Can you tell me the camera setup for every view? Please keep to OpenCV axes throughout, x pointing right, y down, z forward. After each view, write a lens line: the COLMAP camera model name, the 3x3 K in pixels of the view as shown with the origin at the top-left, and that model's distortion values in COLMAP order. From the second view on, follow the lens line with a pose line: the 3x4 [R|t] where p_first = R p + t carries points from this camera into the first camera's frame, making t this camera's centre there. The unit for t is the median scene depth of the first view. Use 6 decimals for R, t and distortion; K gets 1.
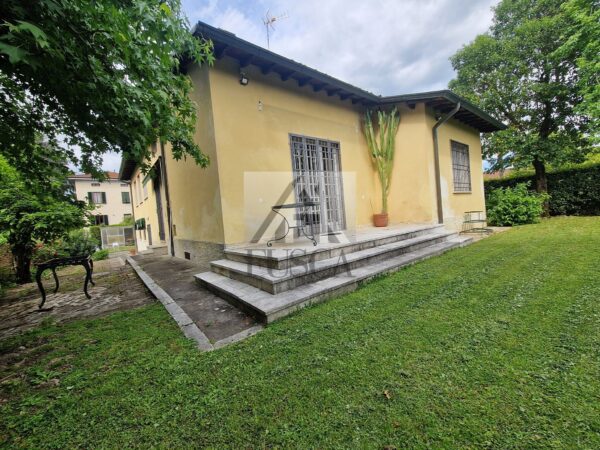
lens RADIAL K [[244.0, 0, 301.0], [0, 244.0, 224.2], [0, 0, 1]] dist [0.001319, -0.000399]
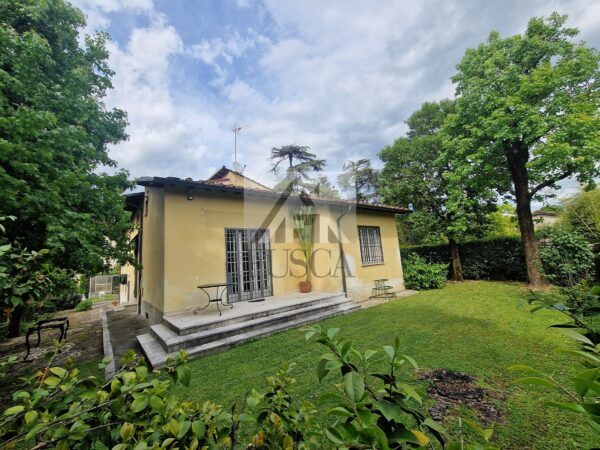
lens RADIAL K [[244.0, 0, 298.7], [0, 244.0, 223.4], [0, 0, 1]] dist [0.001319, -0.000399]
pose [[0.999930, 0.011787, -0.000941, 0.285729], [-0.011763, 0.983531, -0.180357, -0.109304], [-0.001201, 0.180355, 0.983601, -0.298070]]
